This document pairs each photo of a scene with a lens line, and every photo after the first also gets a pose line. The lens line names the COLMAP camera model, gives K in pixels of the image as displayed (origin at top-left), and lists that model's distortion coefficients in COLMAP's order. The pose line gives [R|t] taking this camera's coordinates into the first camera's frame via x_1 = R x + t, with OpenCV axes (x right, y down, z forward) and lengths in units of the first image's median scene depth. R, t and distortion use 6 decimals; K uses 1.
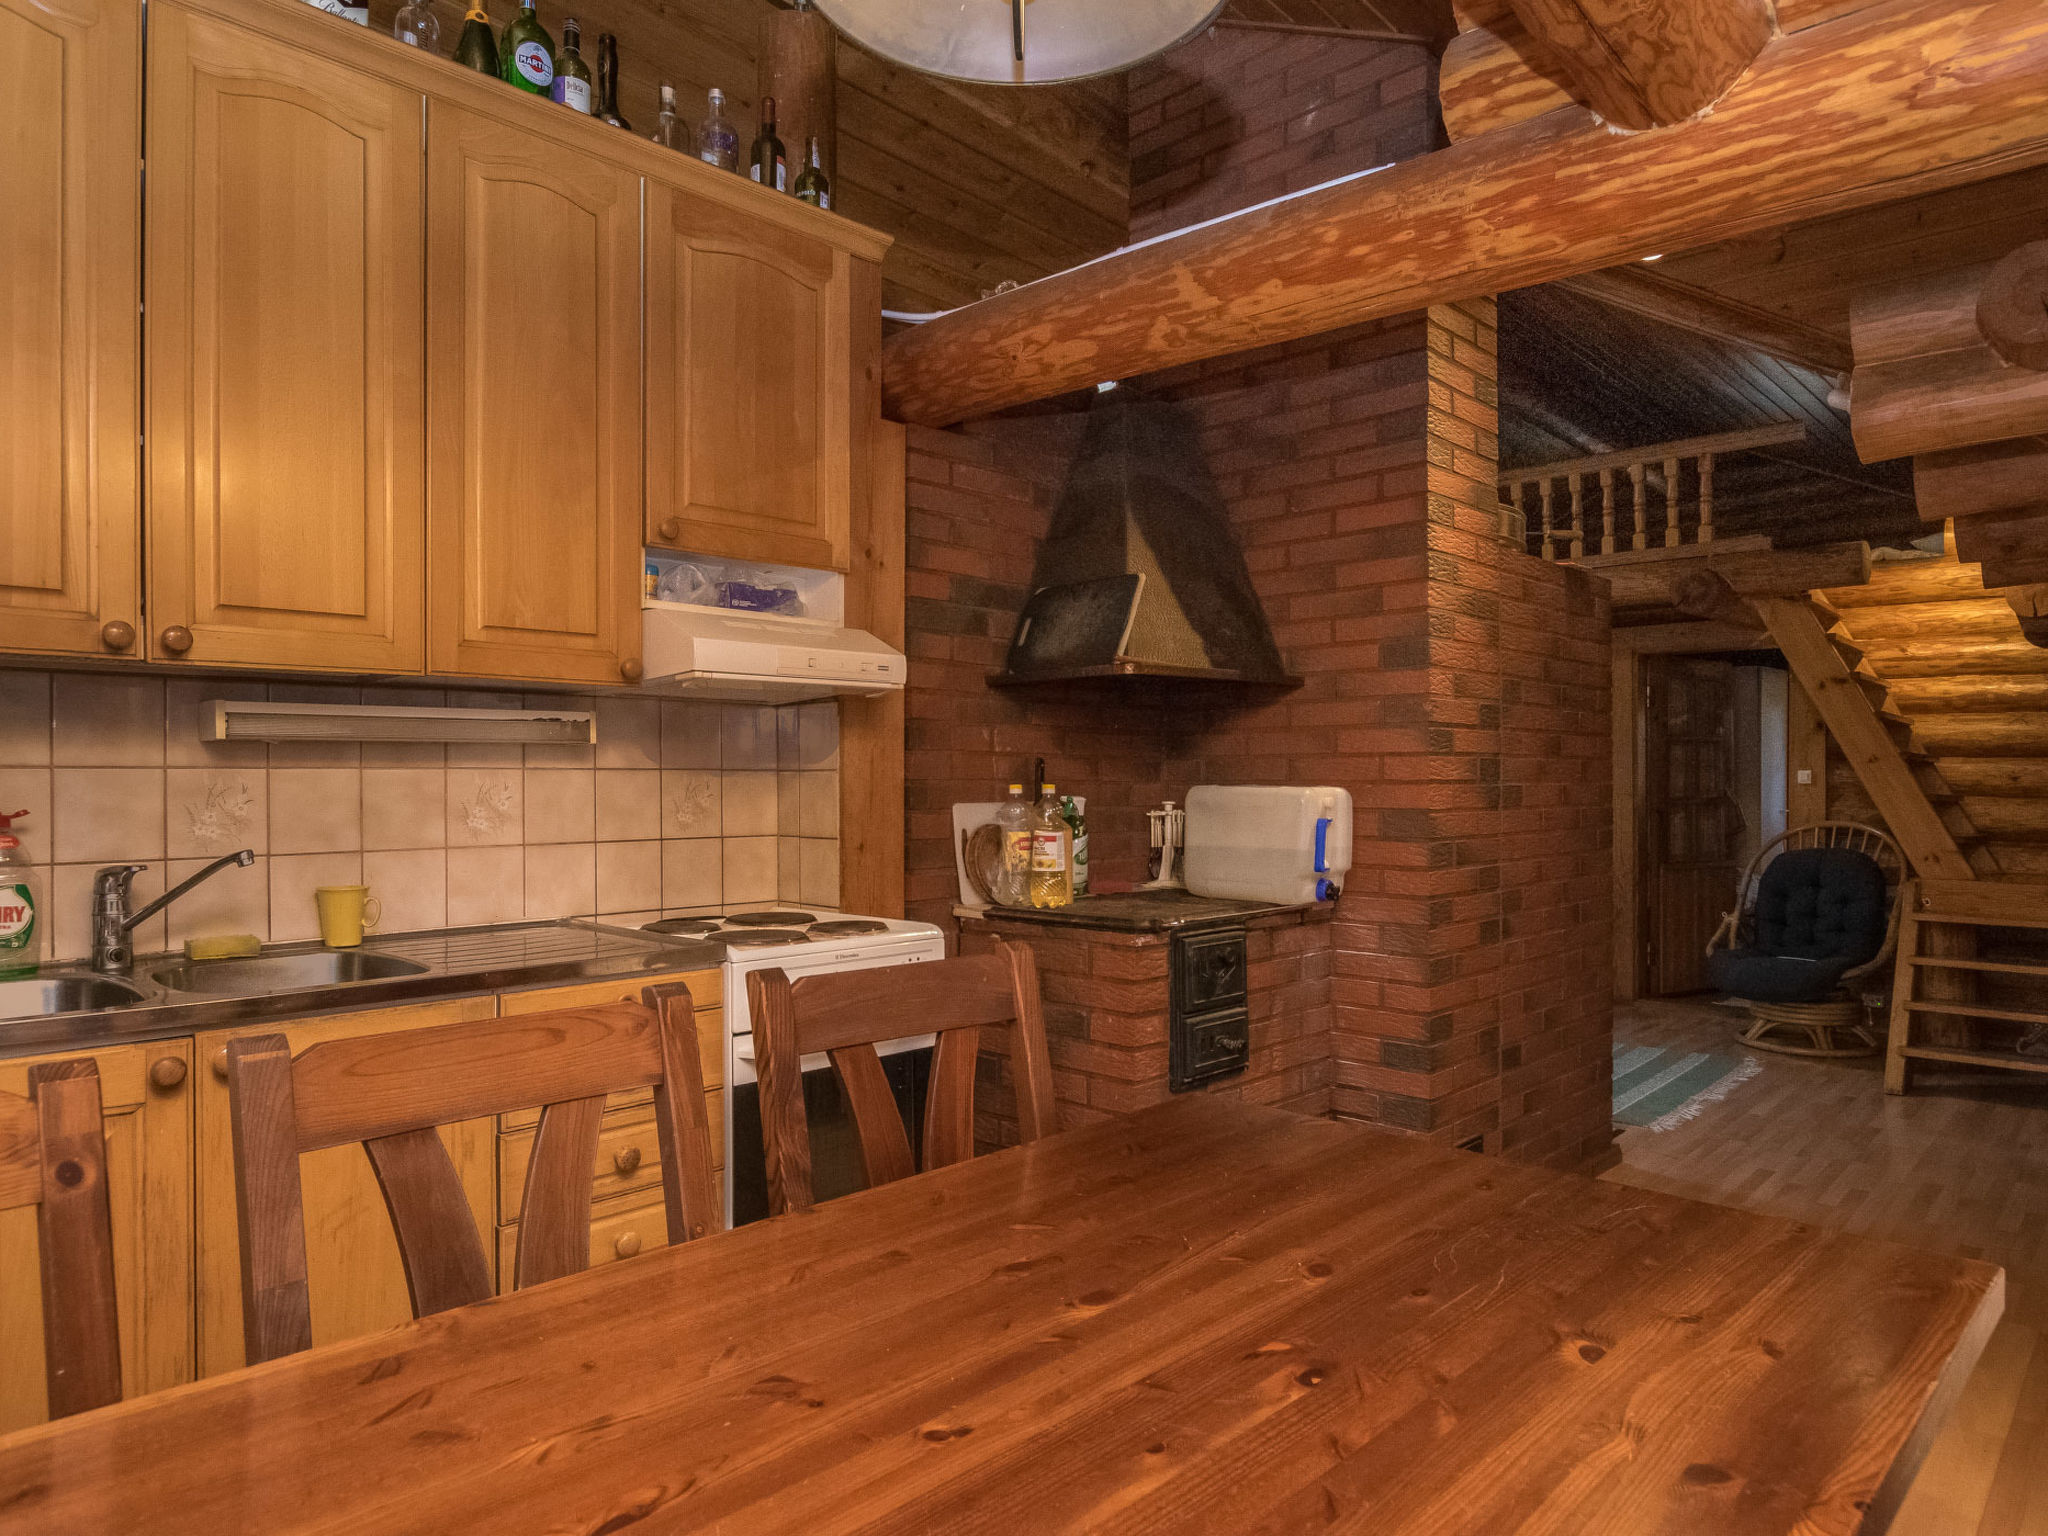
lens RADIAL K [[1253.1, 0, 1027.4], [0, 1253.1, 771.2], [0, 0, 1]] dist [-0.005684, -0.002099]
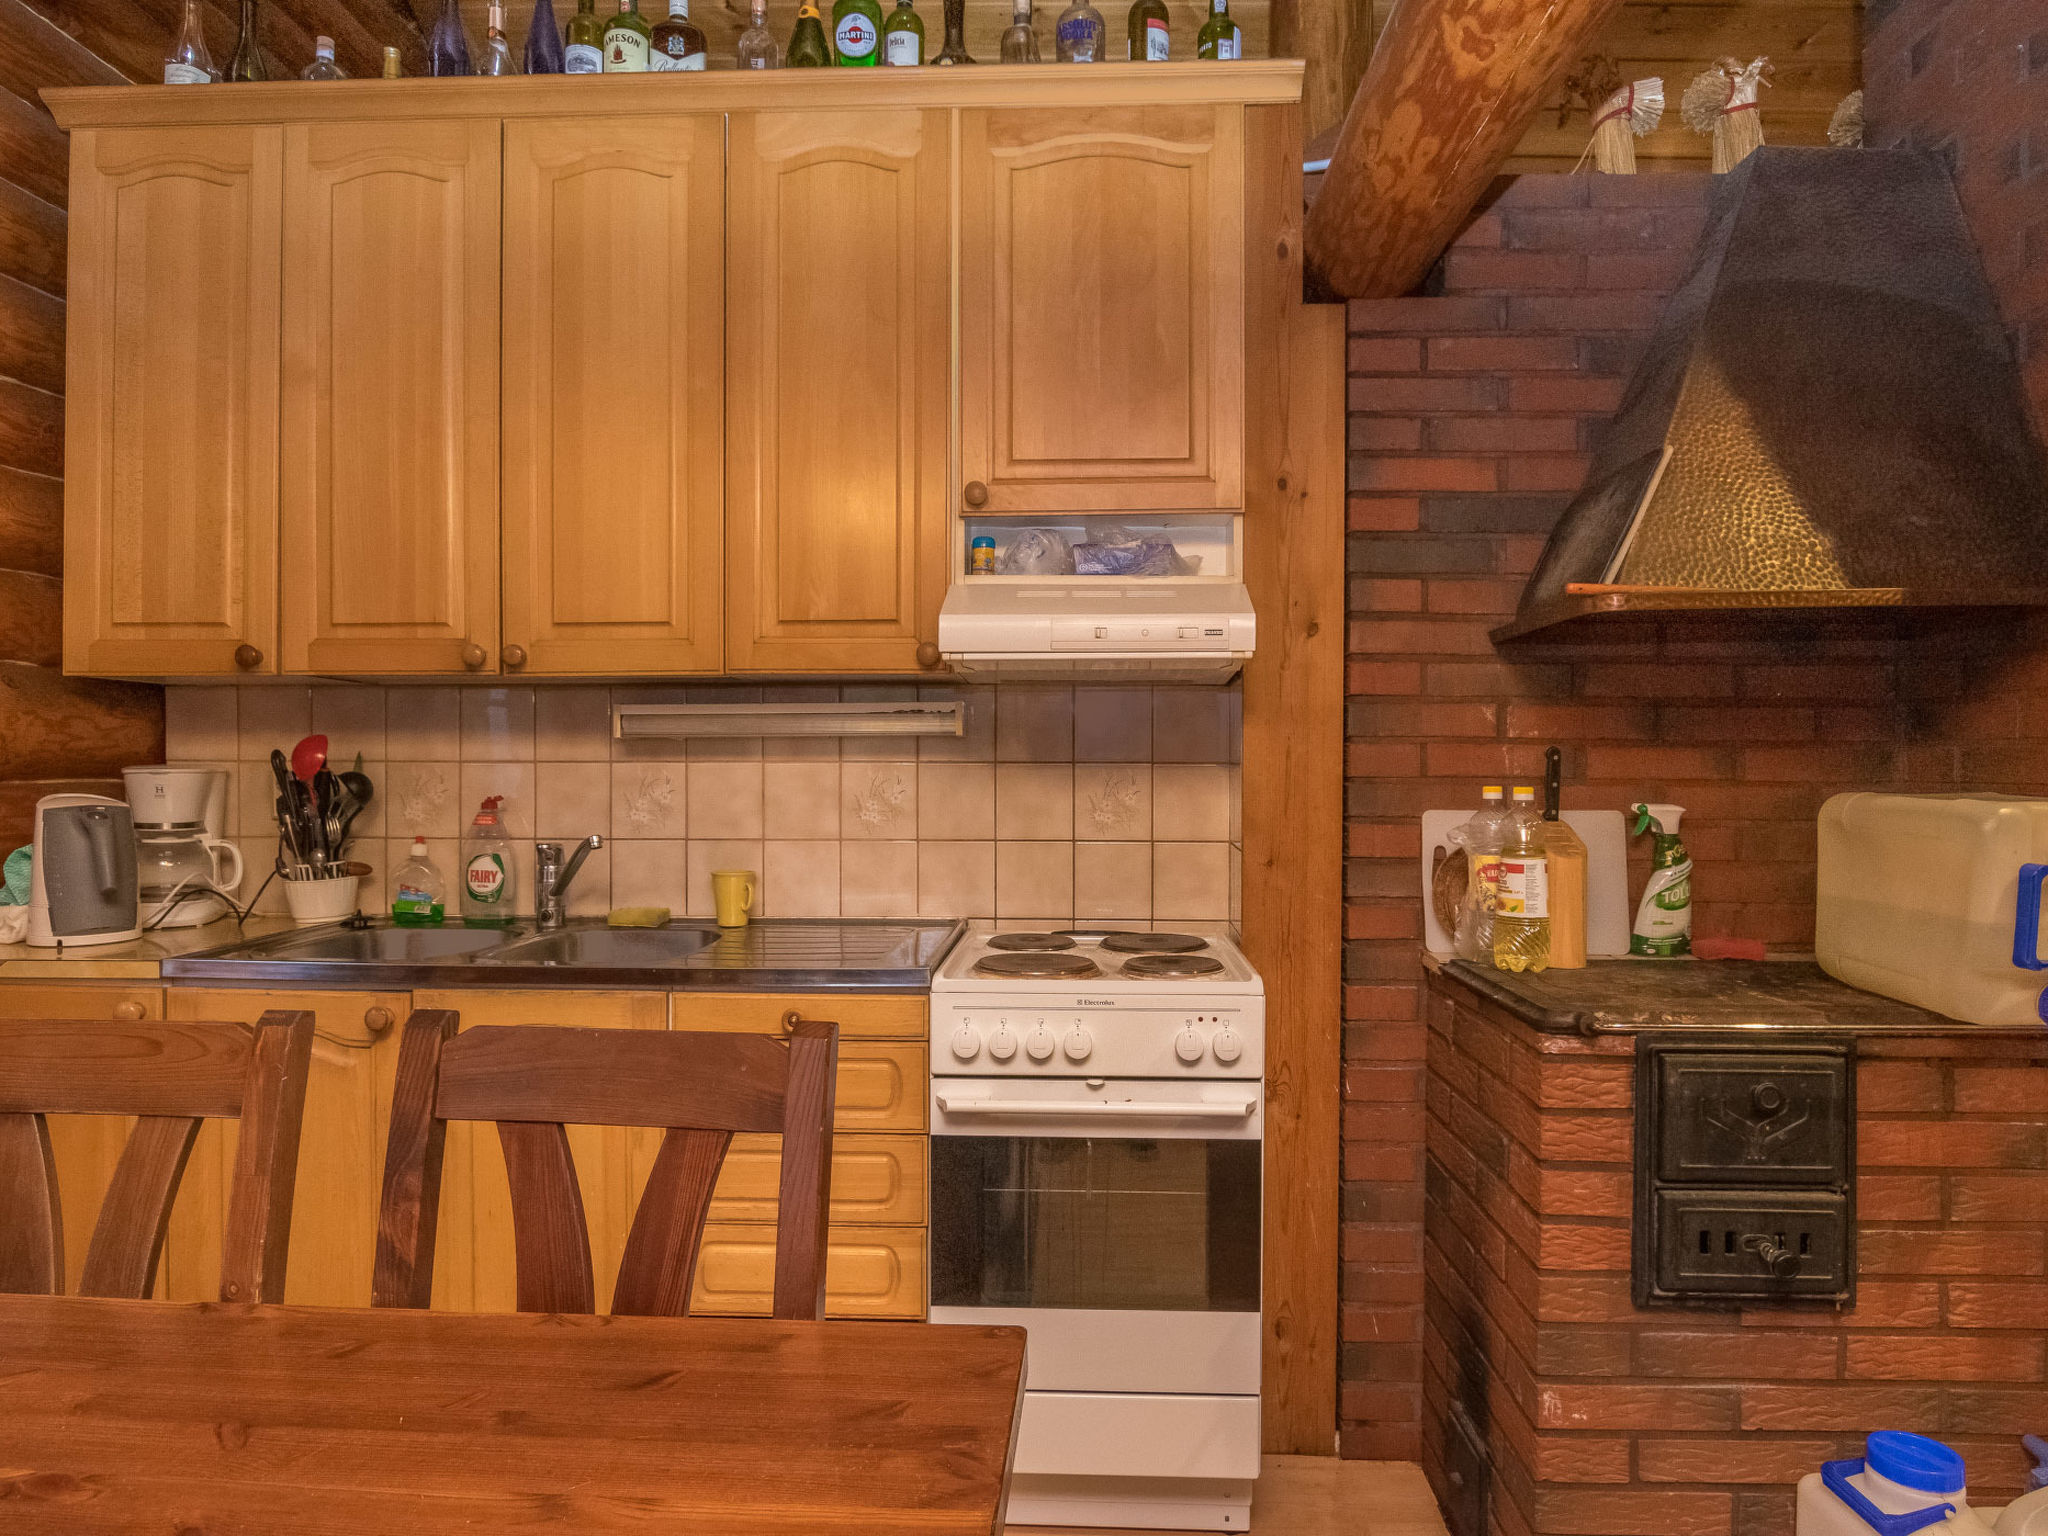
lens RADIAL K [[1253.1, 0, 1027.0], [0, 1253.1, 763.8], [0, 0, 1]] dist [-0.005684, -0.002099]
pose [[0.670564, 0.004694, -0.741837, 0.371315], [0.001035, 0.999973, 0.007264, -0.007380], [0.741851, -0.005639, 0.670541, 0.395909]]
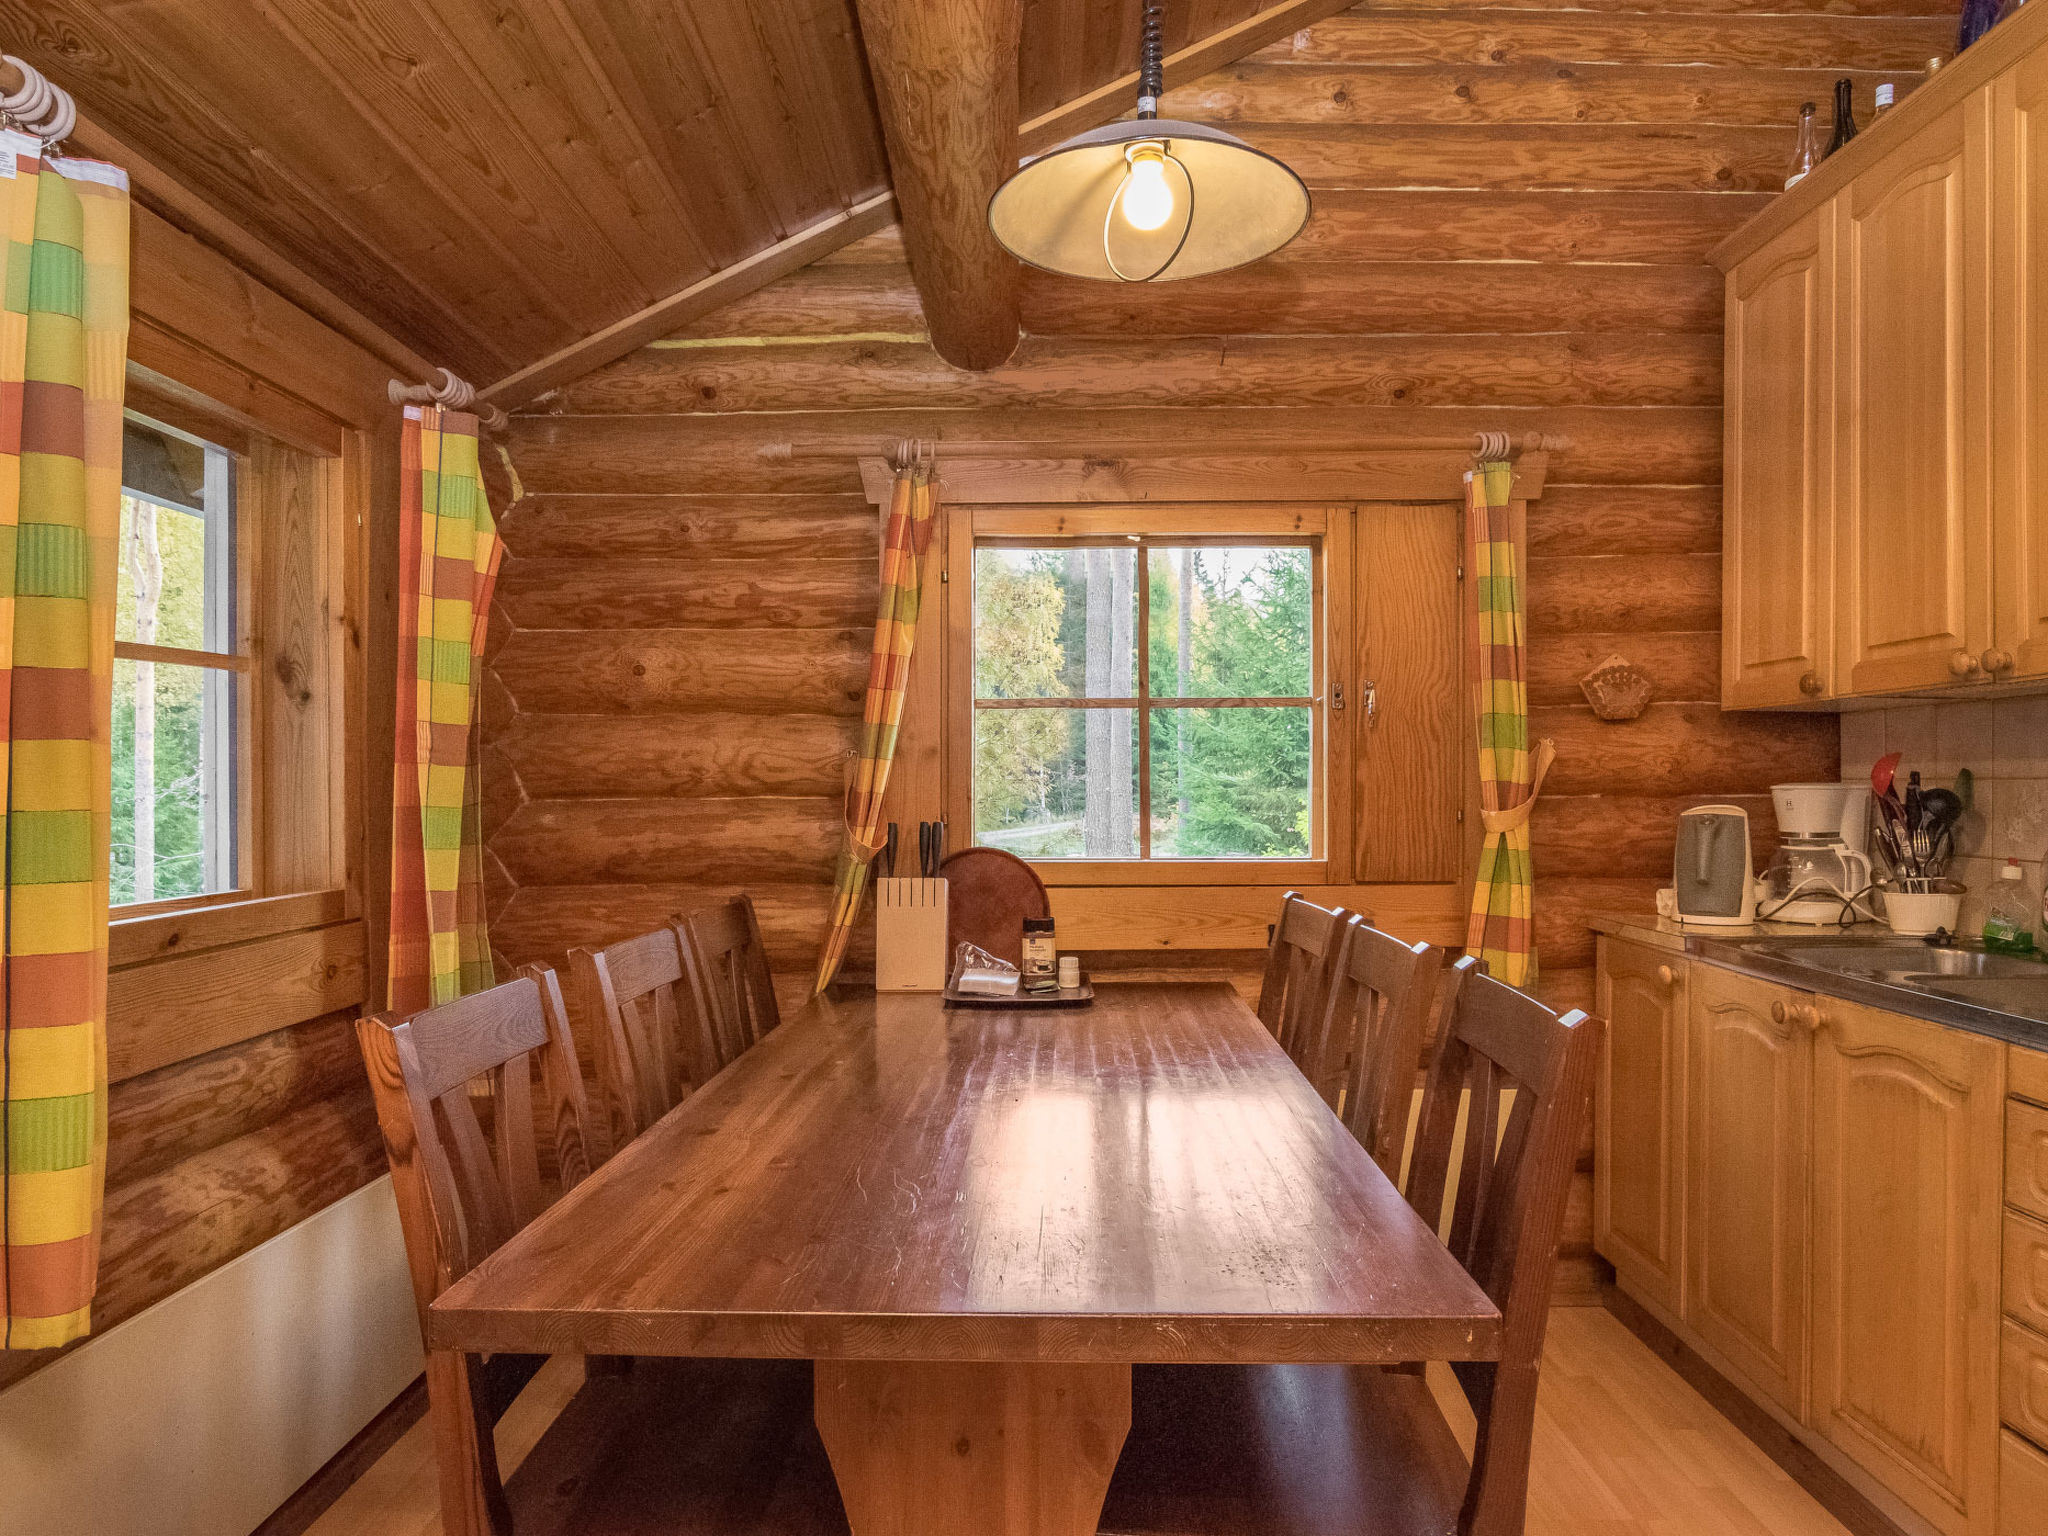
lens RADIAL K [[1253.1, 0, 1026.8], [0, 1253.1, 778.0], [0, 0, 1]] dist [-0.005684, -0.002099]
pose [[-0.717719, -0.001691, -0.696331, 0.475430], [0.004908, 0.999960, -0.007487, 0.000313], [0.696316, -0.008791, -0.717682, 0.837035]]
